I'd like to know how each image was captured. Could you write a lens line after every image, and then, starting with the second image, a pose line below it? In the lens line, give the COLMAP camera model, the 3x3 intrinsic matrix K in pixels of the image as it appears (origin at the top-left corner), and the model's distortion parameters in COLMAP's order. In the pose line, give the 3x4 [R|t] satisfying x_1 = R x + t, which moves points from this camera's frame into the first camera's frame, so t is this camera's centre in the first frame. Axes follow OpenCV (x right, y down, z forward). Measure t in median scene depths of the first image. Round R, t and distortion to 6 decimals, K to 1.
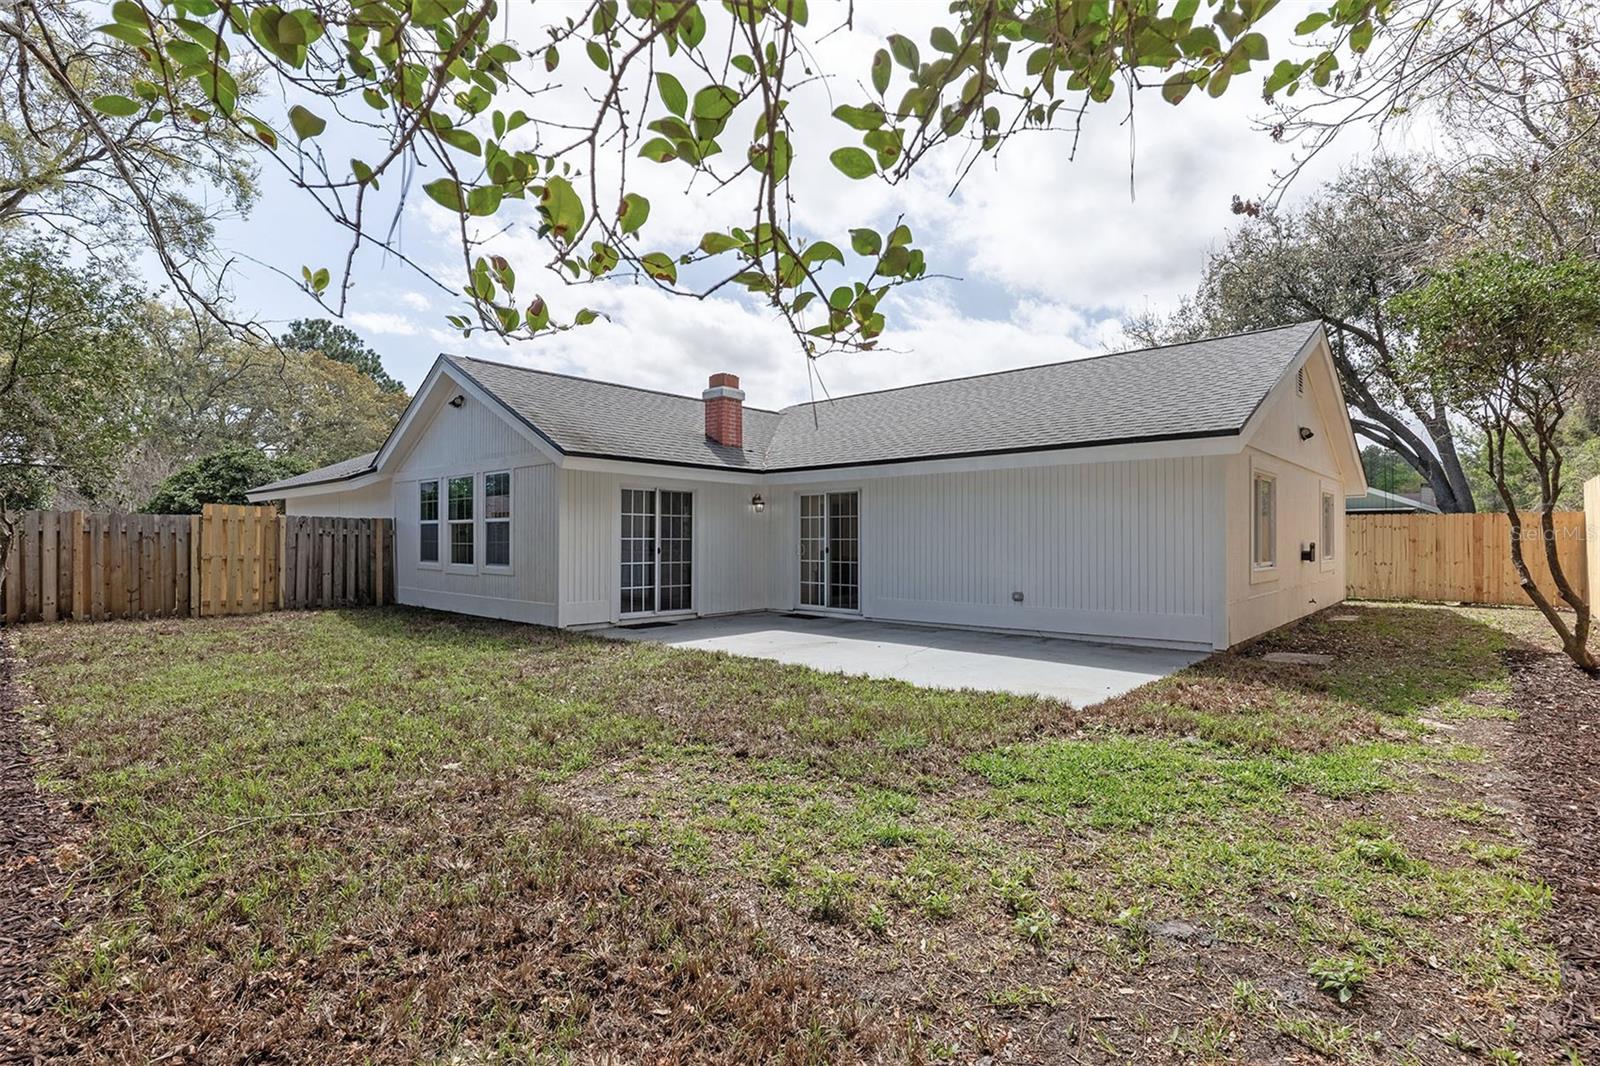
lens RADIAL K [[757.4, 0, 800.0], [0, 757.4, 533.0], [0, 0, 1]] dist [0.000778, -0.000037]
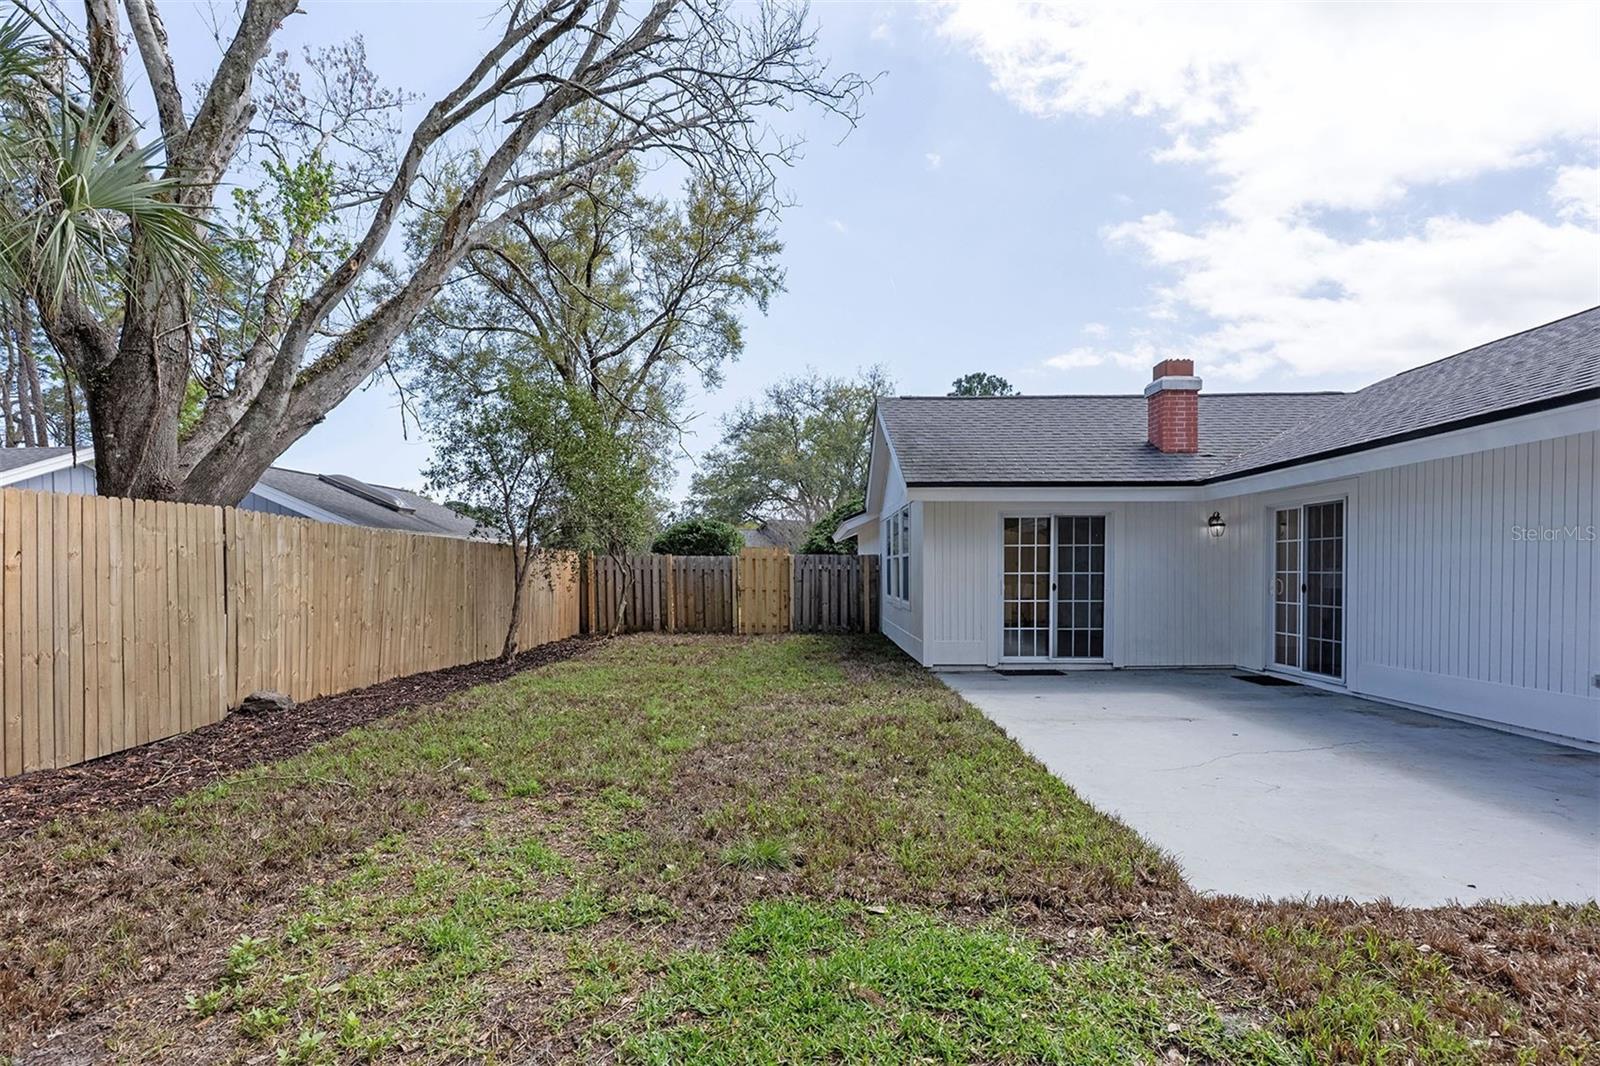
lens RADIAL K [[784.1, 0, 798.5], [0, 784.1, 583.6], [0, 0, 1]] dist [0.002849, 0.000220]
pose [[0.660531, 0.006723, -0.750768, 0.274577], [0.012160, 0.999733, 0.019652, -0.001000], [0.750700, -0.022110, 0.660273, 0.187848]]
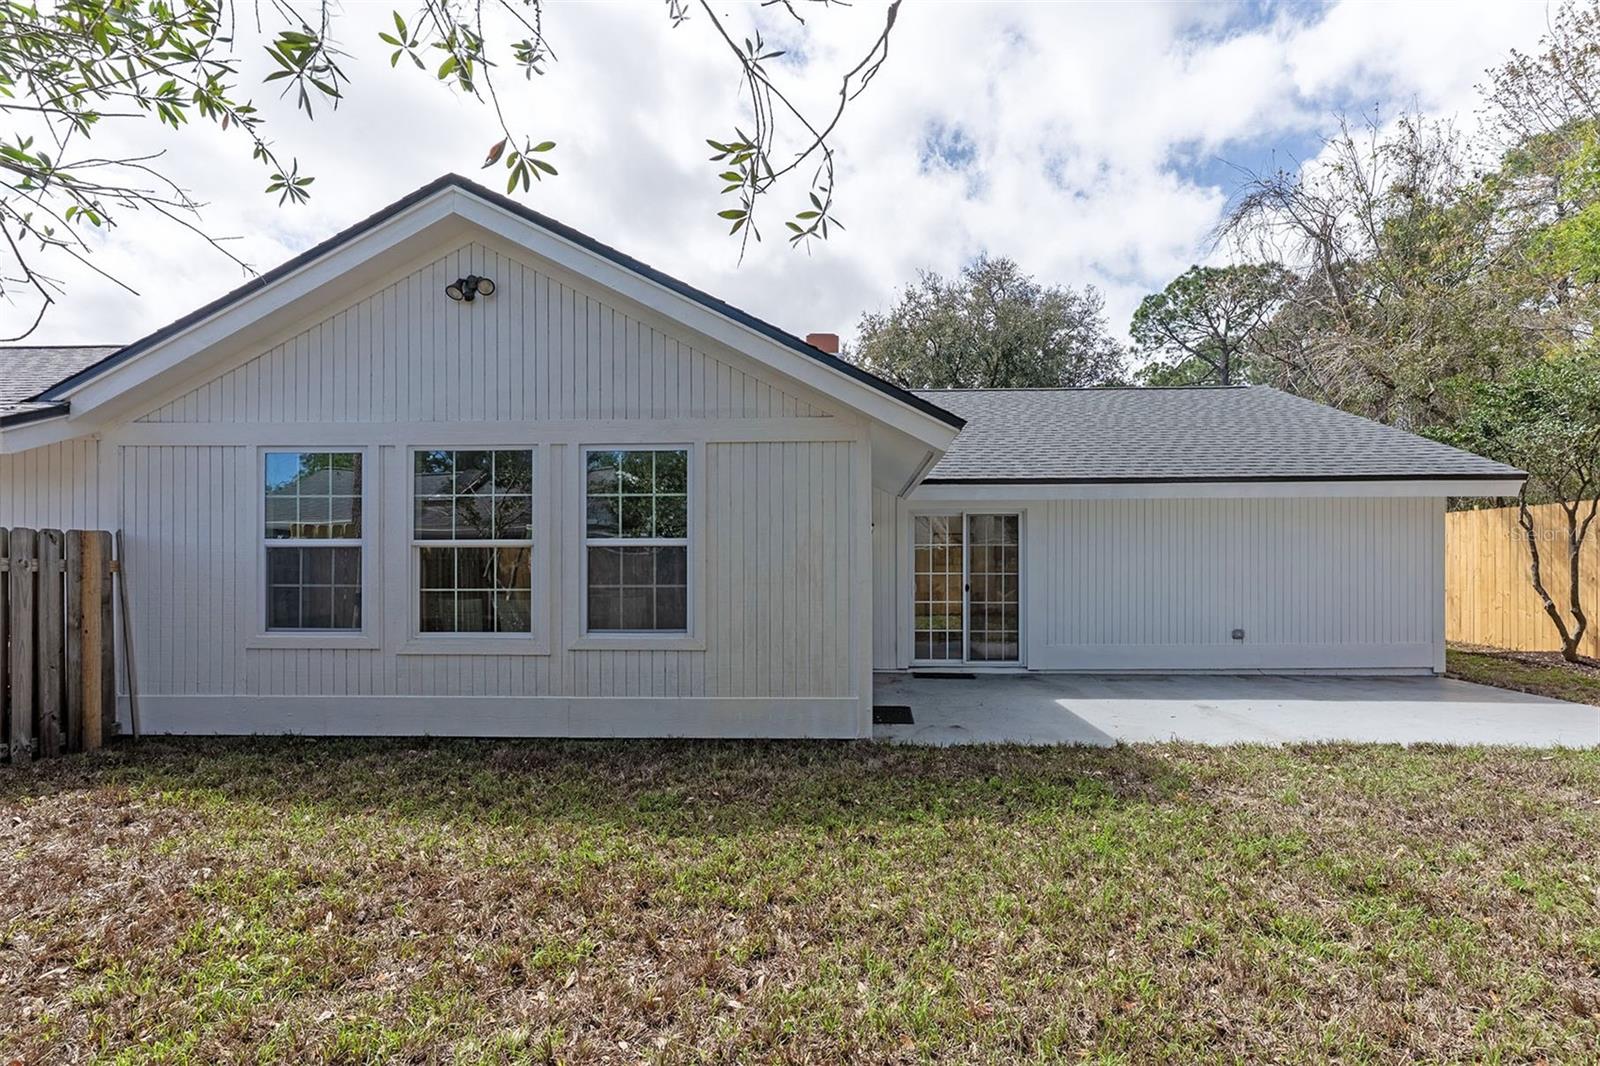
lens RADIAL K [[740.0, 0, 801.2], [0, 740.0, 571.8], [0, 0, 1]] dist [0.002369, 0.000182]
pose [[0.778425, -0.005315, 0.627715, -0.577788], [0.002152, 0.999981, 0.005798, 0.000492], [-0.627734, -0.003163, 0.778421, 0.517244]]
